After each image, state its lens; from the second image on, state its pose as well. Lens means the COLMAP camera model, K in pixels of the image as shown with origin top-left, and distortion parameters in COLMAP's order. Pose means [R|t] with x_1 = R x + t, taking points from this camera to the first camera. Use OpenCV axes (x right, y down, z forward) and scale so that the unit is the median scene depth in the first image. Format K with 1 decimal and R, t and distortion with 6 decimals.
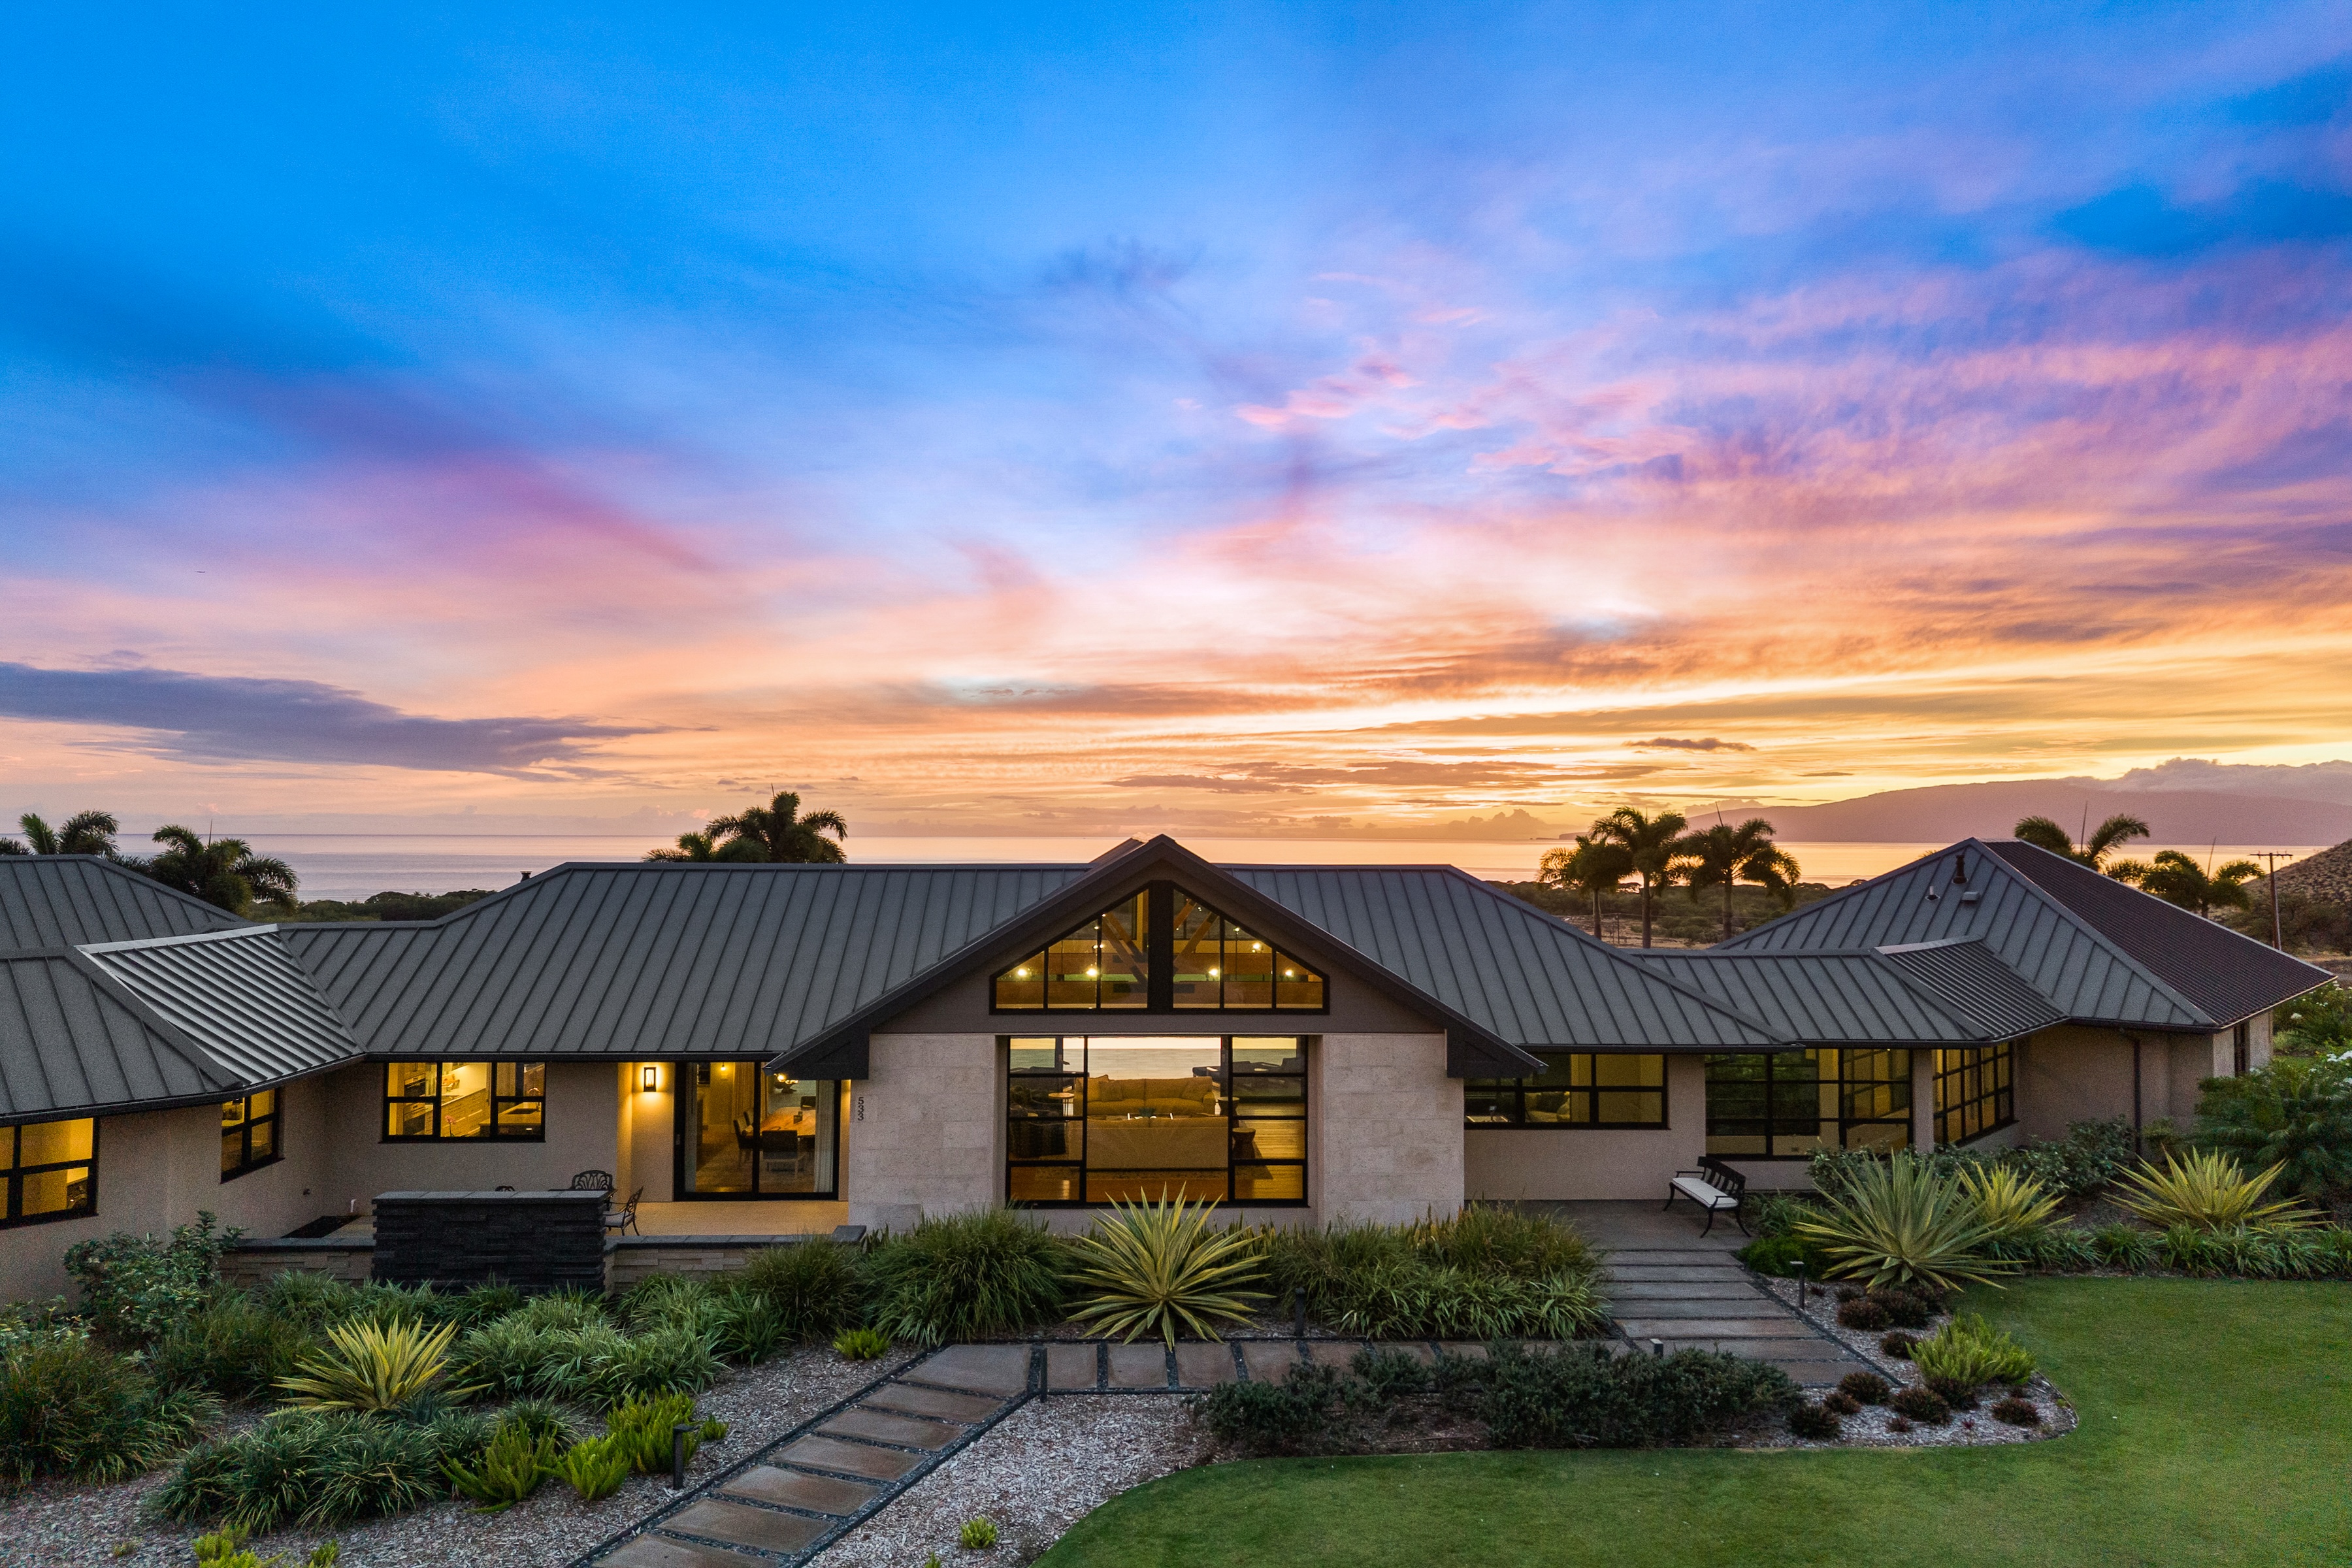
lens RADIAL K [[1563.7, 0, 1187.6], [0, 1563.7, 771.1], [0, 0, 1]] dist [0.045424, -0.060229]
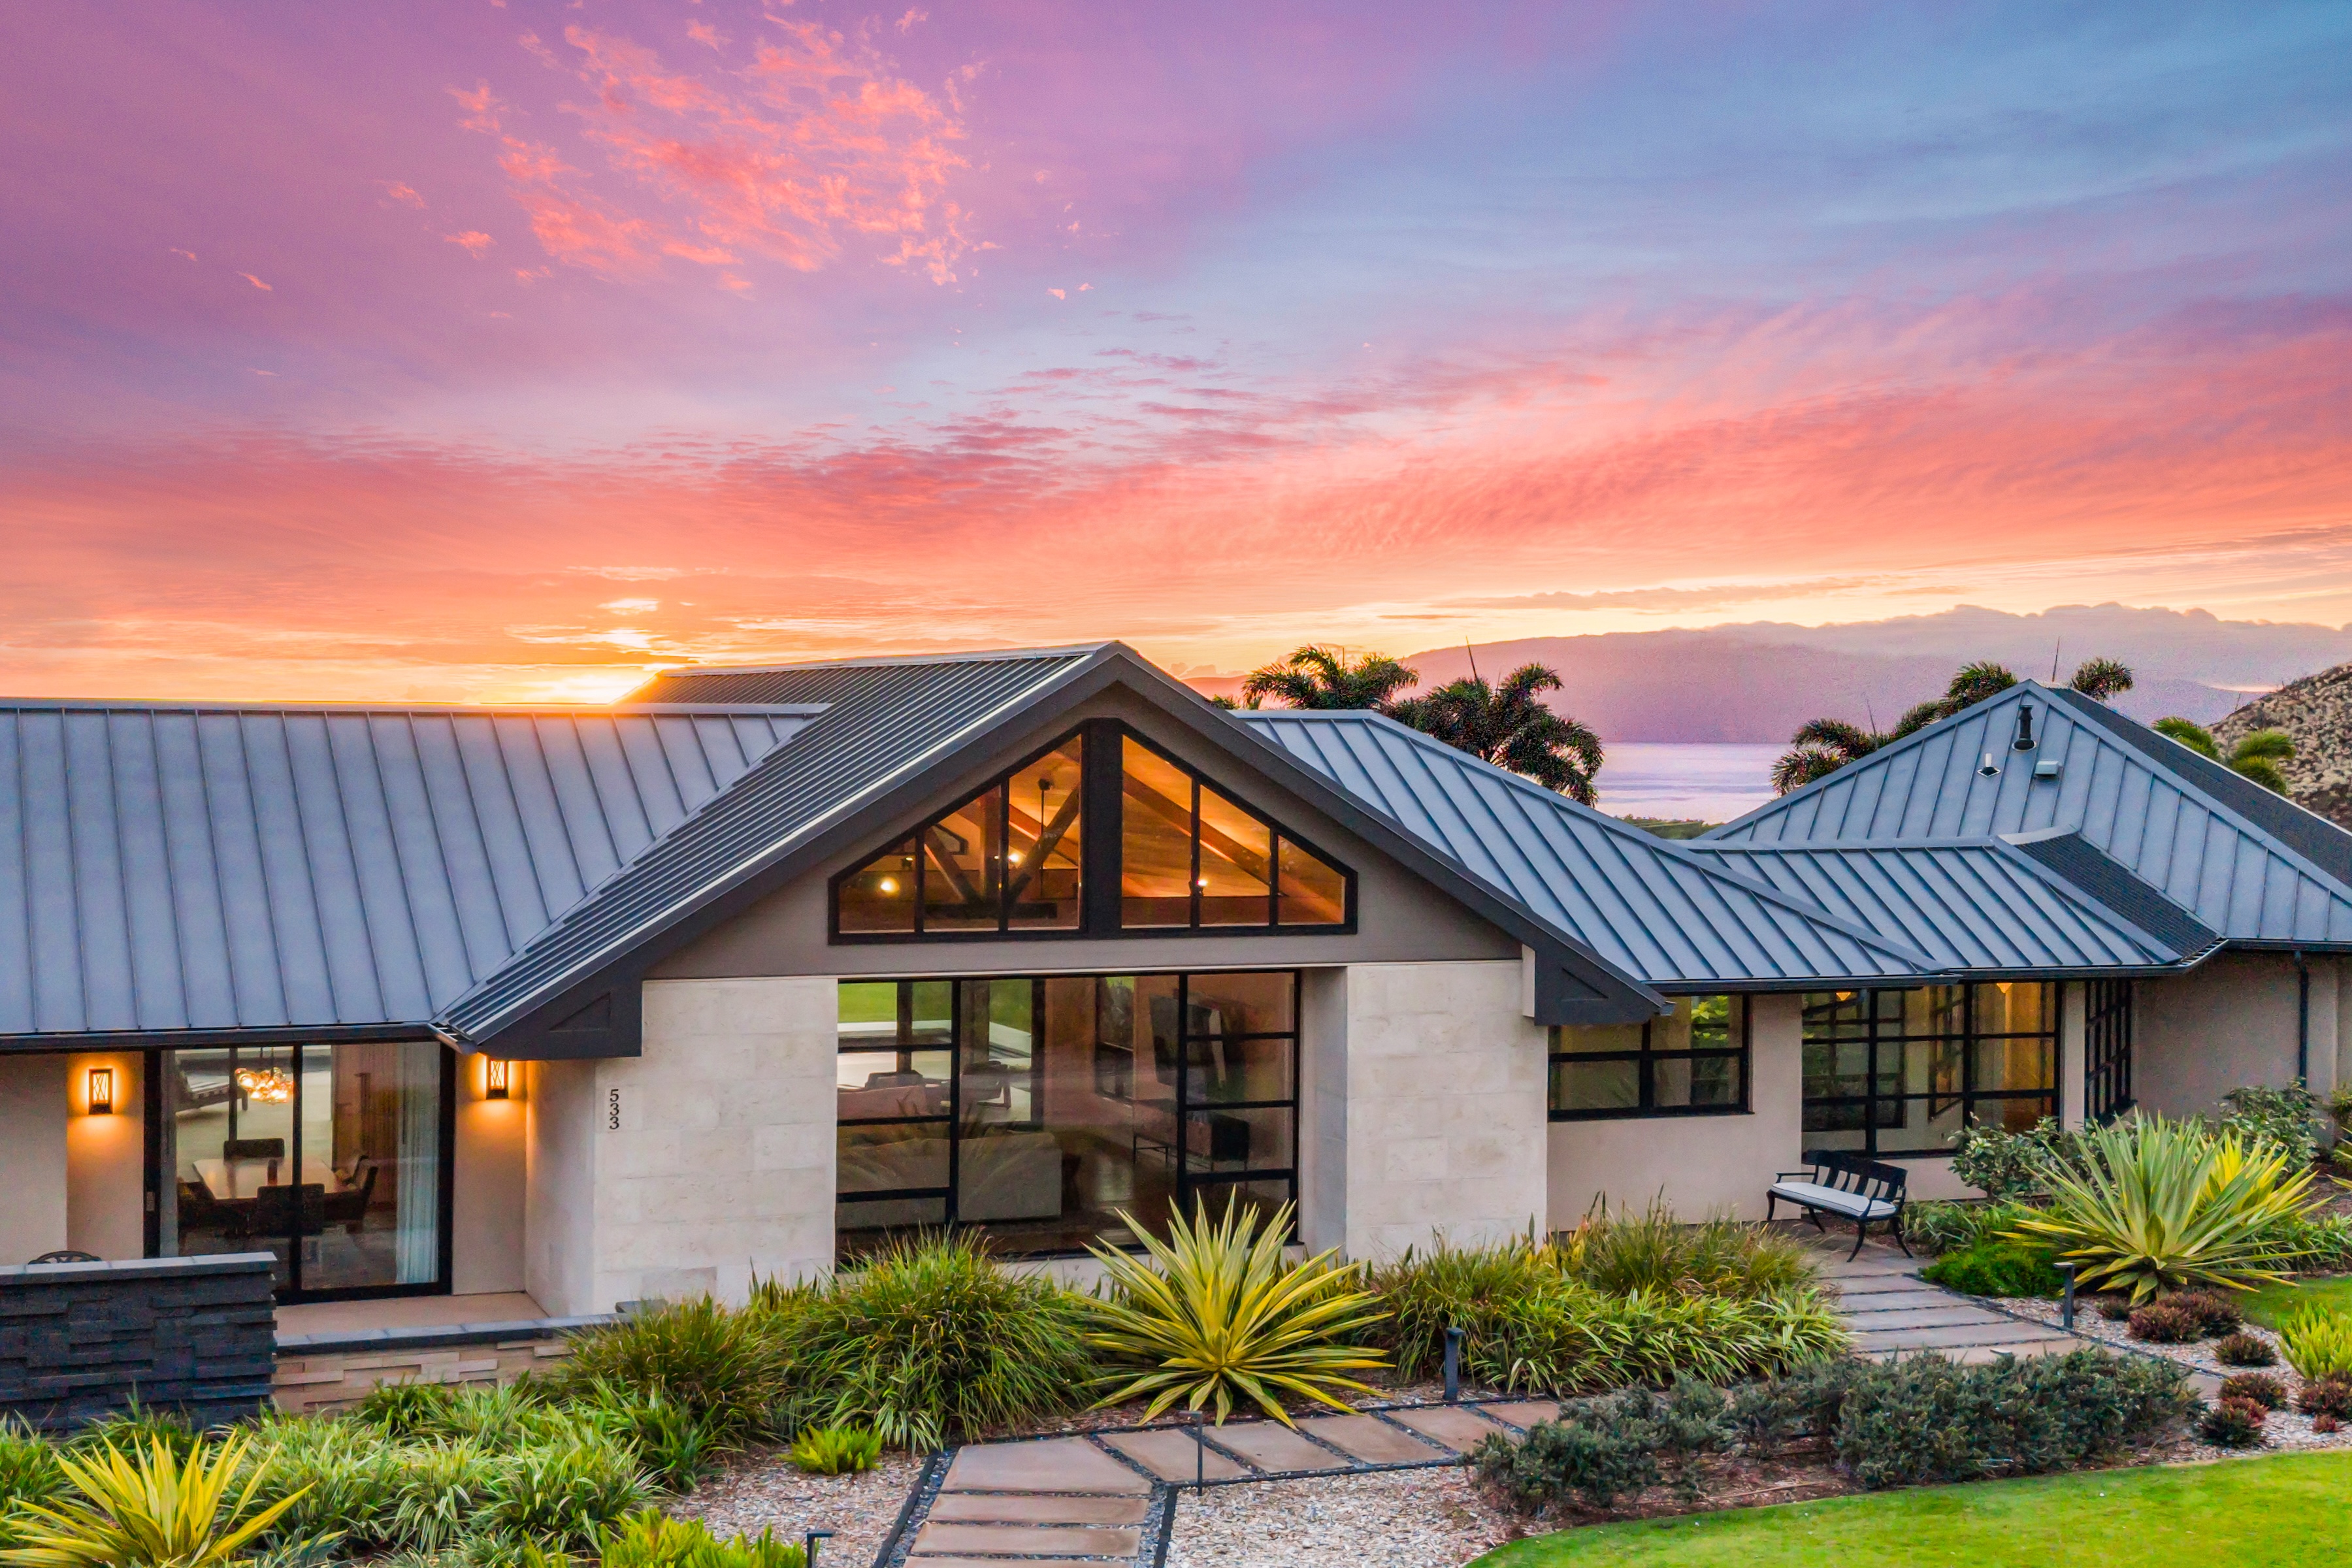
lens RADIAL K [[3079.5, 0, 1208.4], [0, 3079.5, 787.7], [0, 0, 1]] dist [0.251403, -0.911194]
pose [[0.943125, -0.003707, 0.332417, -0.384177], [-0.016590, 0.998167, 0.058199, 0.028115], [-0.332023, -0.060403, 0.941335, -0.138336]]
